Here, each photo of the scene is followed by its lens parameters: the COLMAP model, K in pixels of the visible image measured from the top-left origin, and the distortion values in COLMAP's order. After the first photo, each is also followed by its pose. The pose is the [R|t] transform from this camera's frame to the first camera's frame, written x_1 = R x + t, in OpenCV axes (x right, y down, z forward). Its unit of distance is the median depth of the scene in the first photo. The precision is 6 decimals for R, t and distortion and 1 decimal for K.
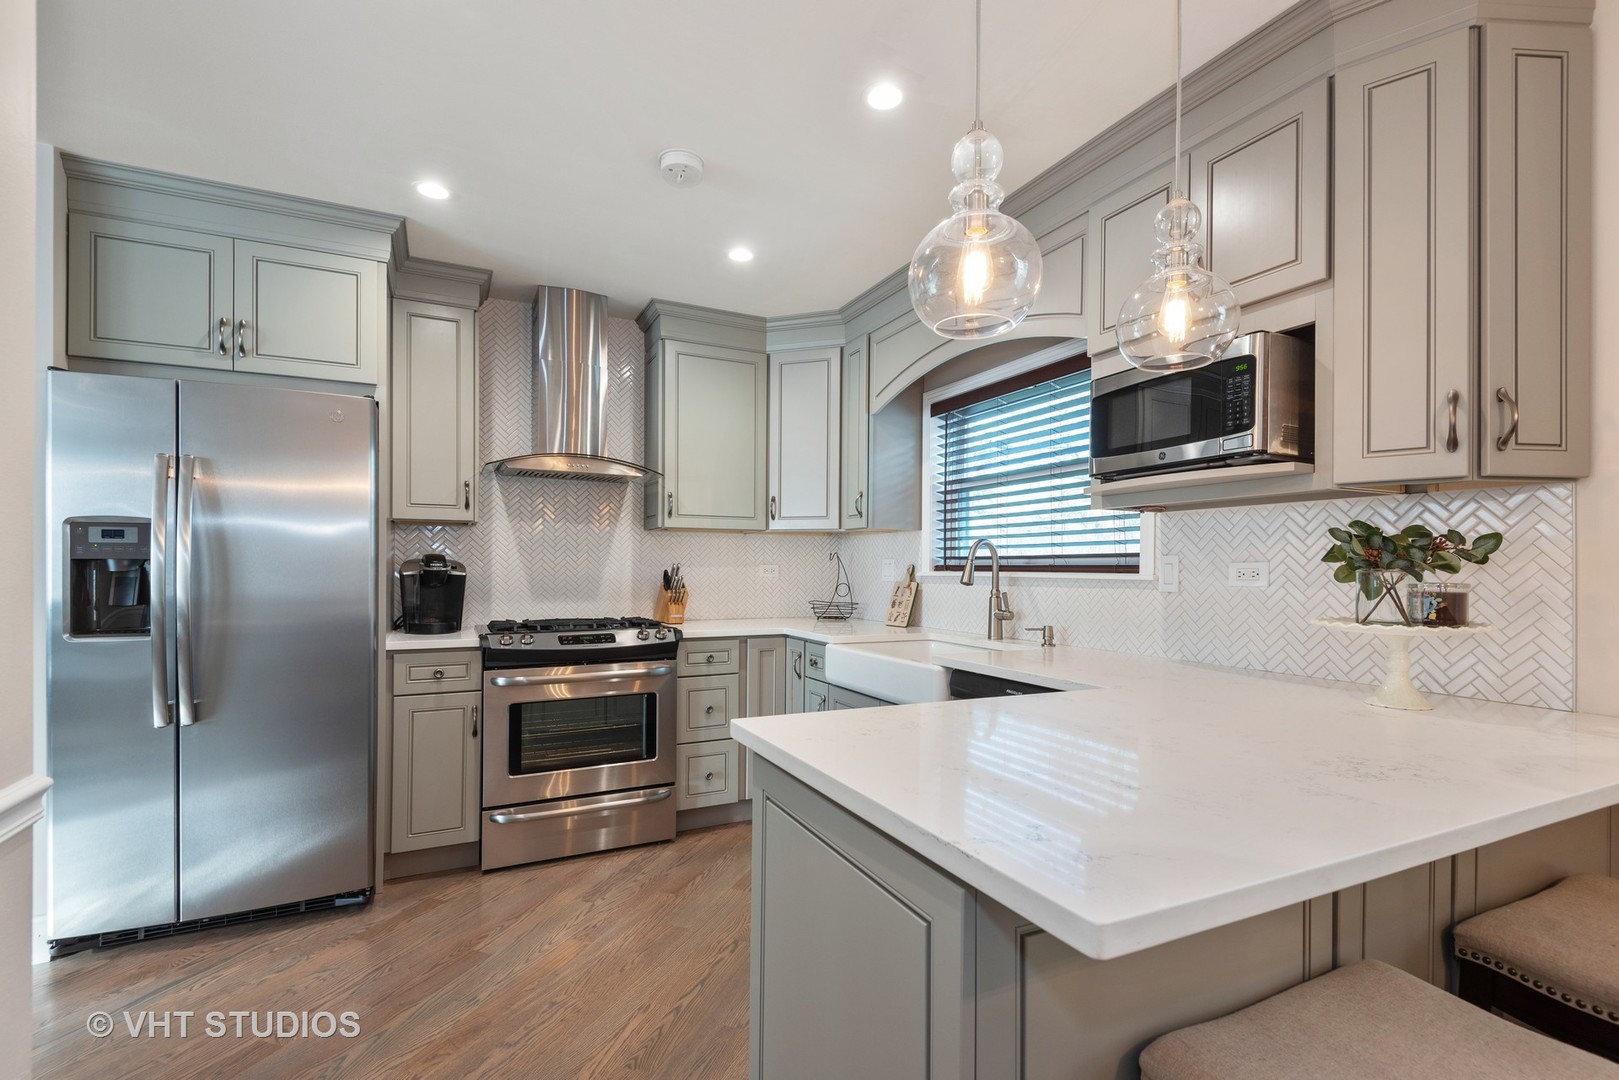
lens RADIAL K [[729.1, 0, 814.1], [0, 729.1, 569.8], [0, 0, 1]] dist [0.013616, -0.010028]
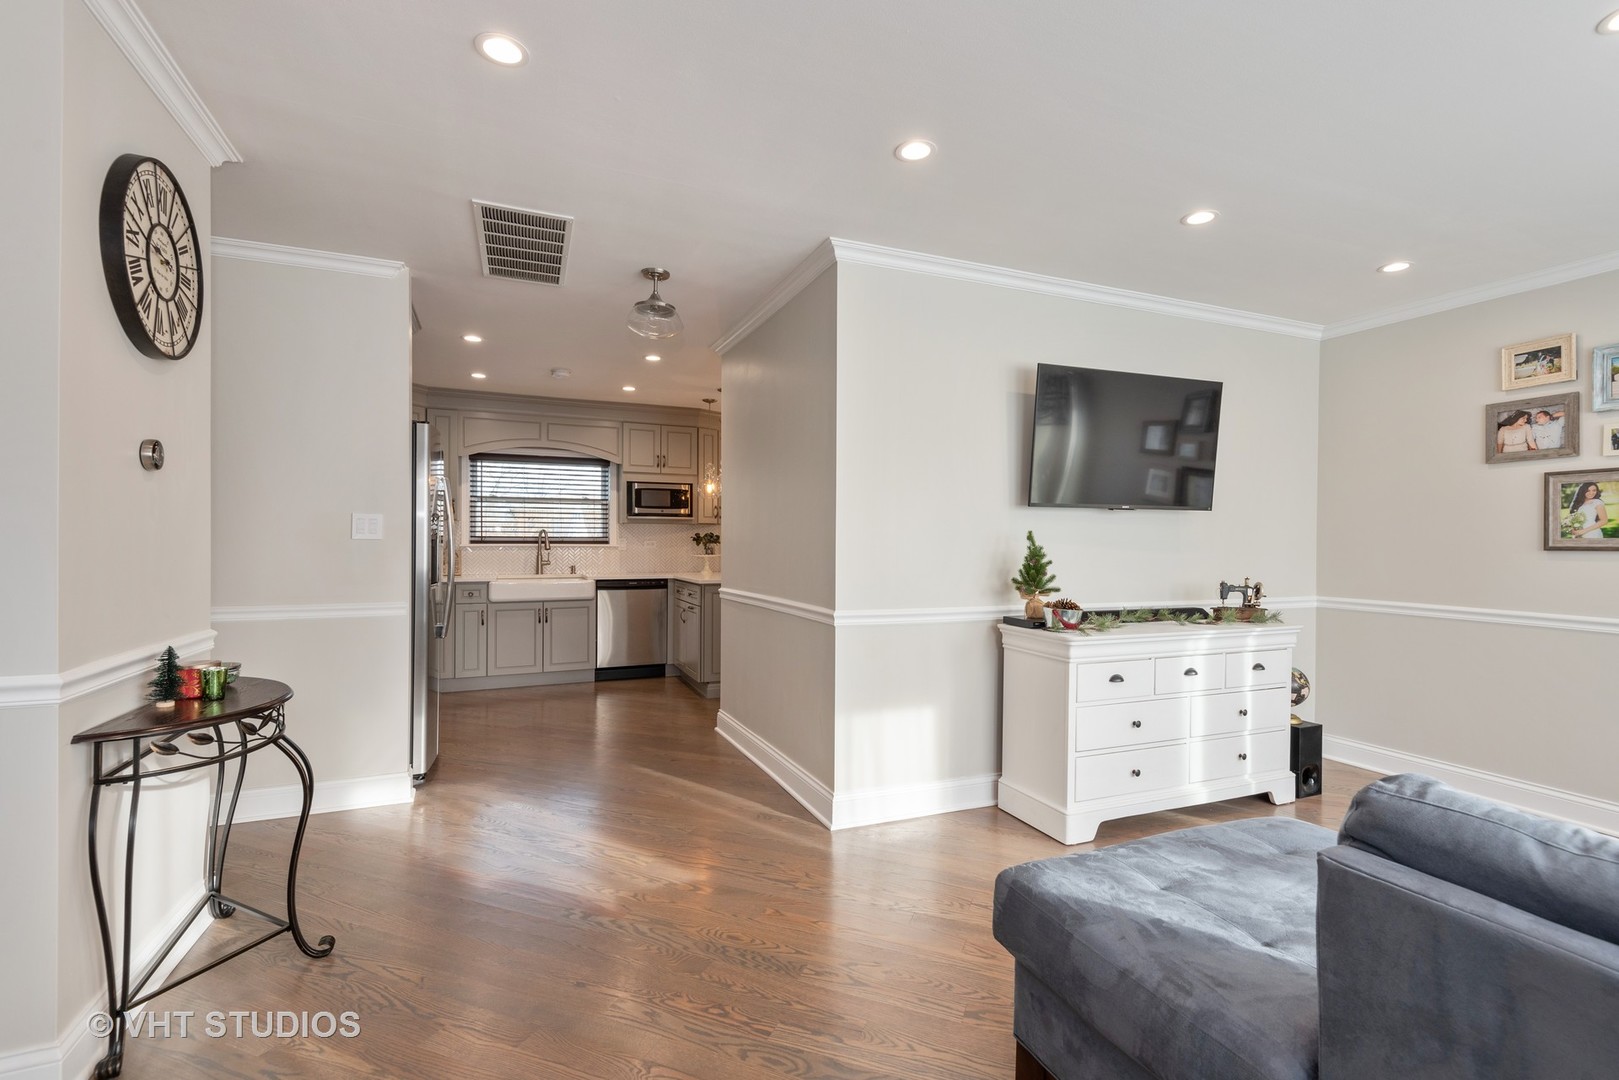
lens RADIAL K [[729.1, 0, 838.4], [0, 729.1, 547.5], [0, 0, 1]] dist [0.013616, -0.010028]
pose [[0.030145, -0.012574, 0.999466, -1.897803], [-0.000630, 0.999920, 0.012599, -0.014452], [-0.999545, -0.001010, 0.030134, 0.022509]]
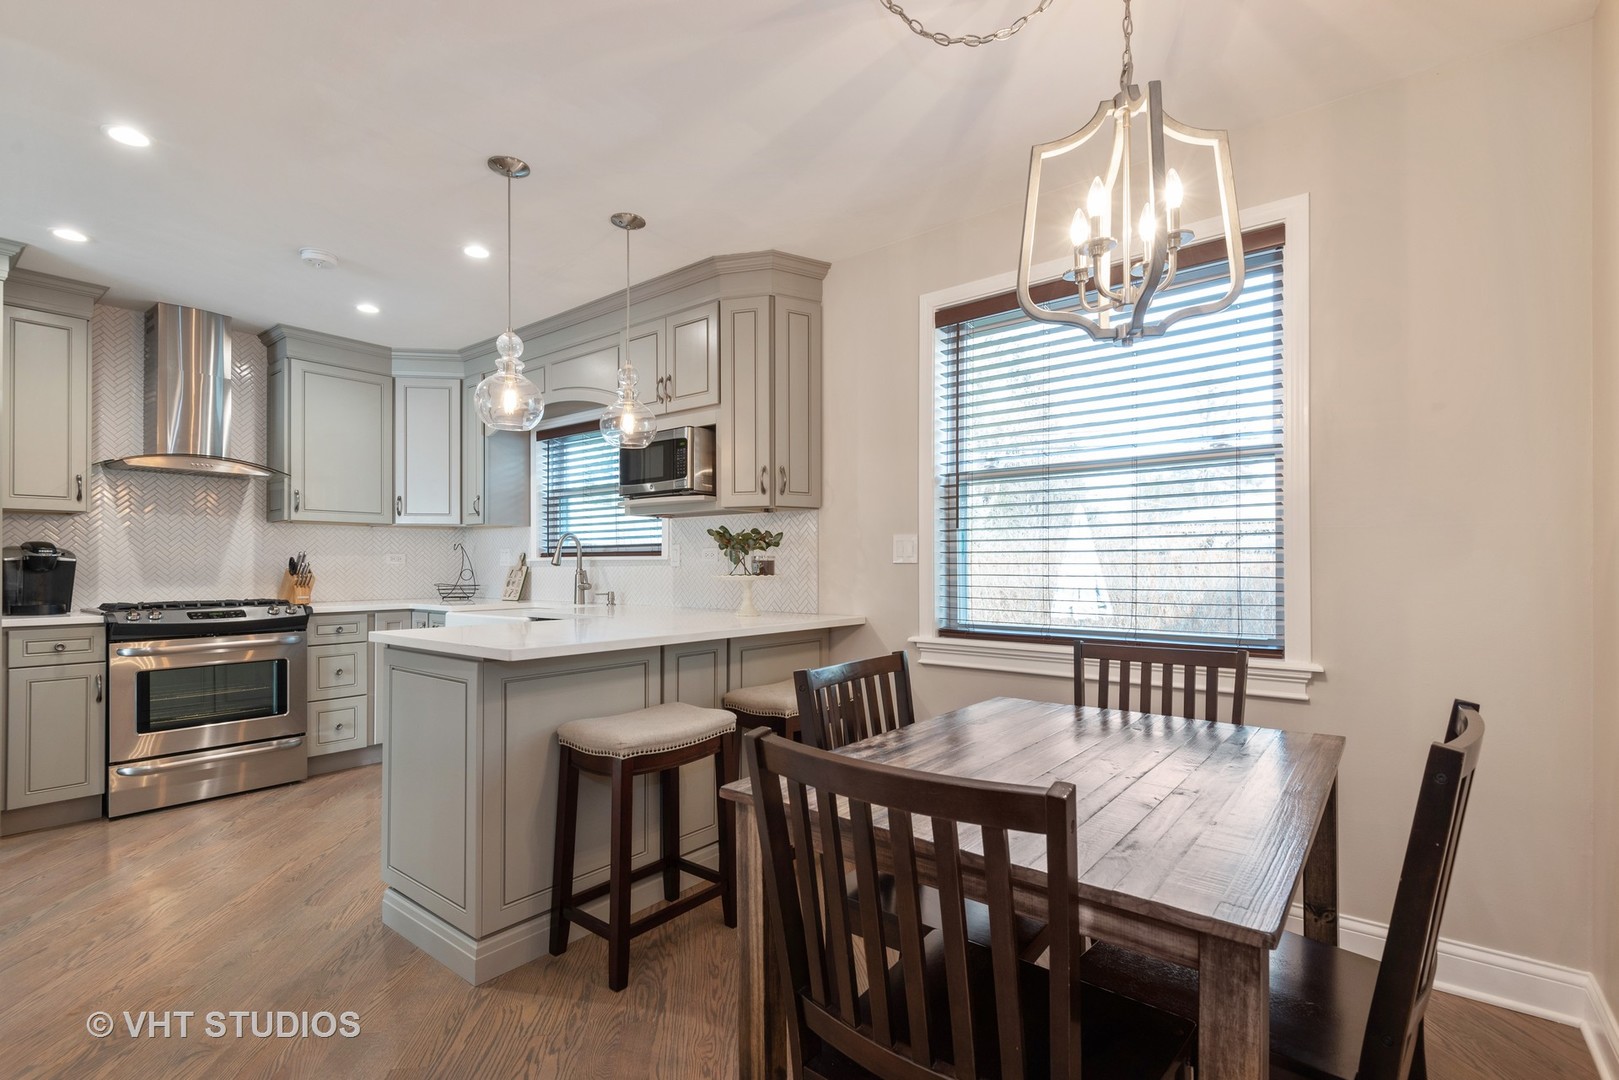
lens RADIAL K [[729.1, 0, 814.3], [0, 729.1, 560.5], [0, 0, 1]] dist [0.013616, -0.010028]
pose [[0.897846, -0.005066, 0.440280, 0.033006], [0.008181, 0.999953, -0.005178, 0.021401], [-0.440233, 0.008251, 0.897846, -0.473574]]
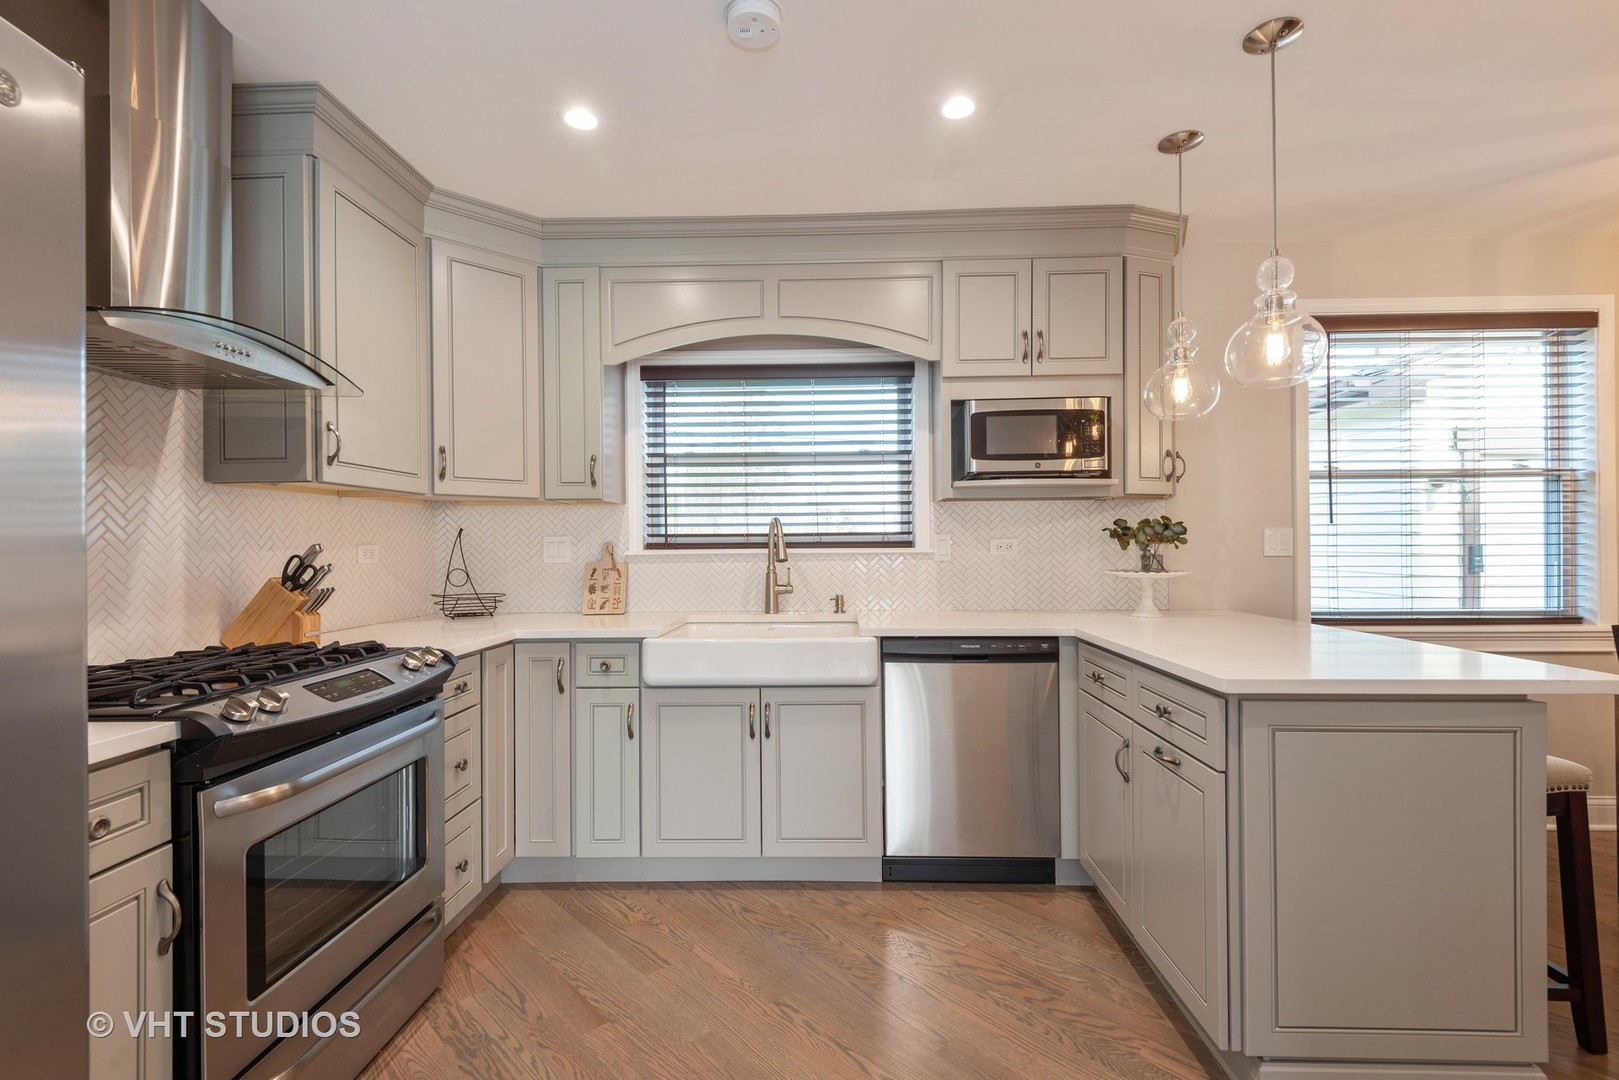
lens RADIAL K [[729.1, 0, 811.1], [0, 729.1, 547.9], [0, 0, 1]] dist [0.013616, -0.010028]
pose [[0.472333, -0.012925, 0.881325, -0.625473], [0.012940, 0.999886, 0.007728, -0.005691], [-0.881325, 0.007754, 0.472447, 0.445683]]
